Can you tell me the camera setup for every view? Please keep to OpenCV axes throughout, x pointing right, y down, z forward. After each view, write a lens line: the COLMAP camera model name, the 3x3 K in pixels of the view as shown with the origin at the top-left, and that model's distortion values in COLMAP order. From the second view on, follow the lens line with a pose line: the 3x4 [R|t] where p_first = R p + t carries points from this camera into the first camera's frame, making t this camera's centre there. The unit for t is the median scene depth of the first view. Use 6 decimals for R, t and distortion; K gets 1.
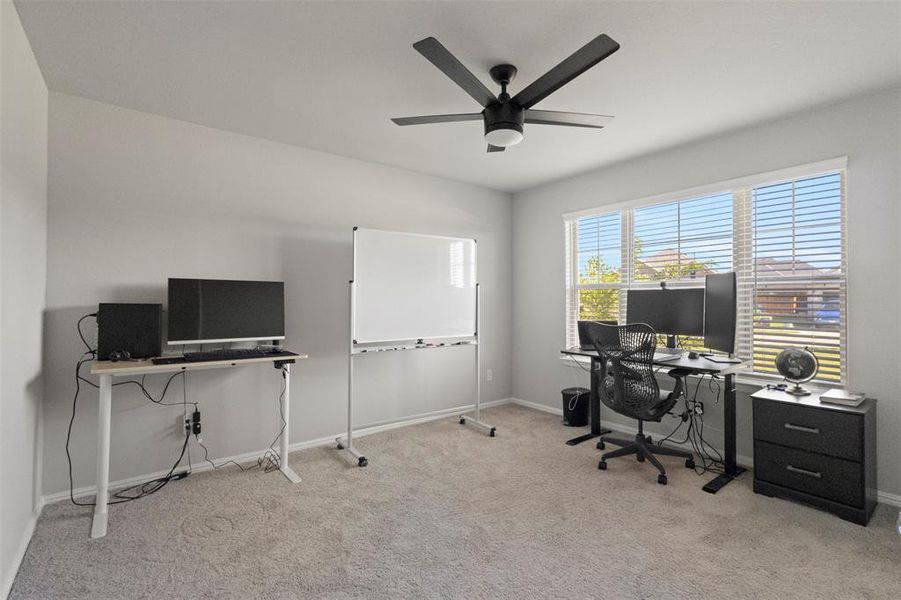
lens RADIAL K [[417.0, 0, 450.0], [0, 417.0, 299.0], [0, 0, 1]] dist [0.002256, -0.000498]
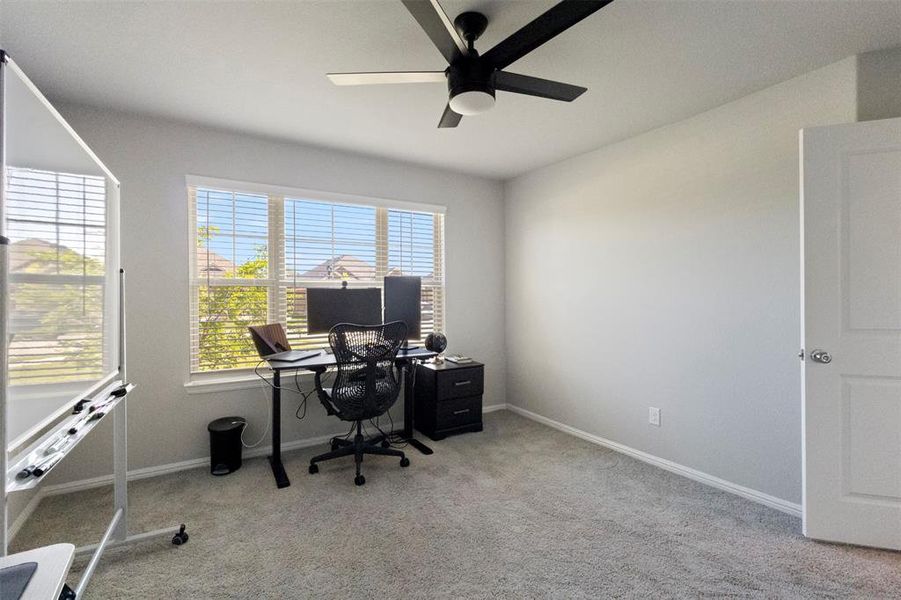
lens RADIAL K [[417.0, 0, 449.7], [0, 417.0, 297.6], [0, 0, 1]] dist [0.002256, -0.000498]
pose [[0.092706, 0.000820, 0.995693, -0.545467], [0.005838, 0.999982, -0.001367, 0.002972], [-0.995676, 0.005939, 0.092700, 0.748431]]
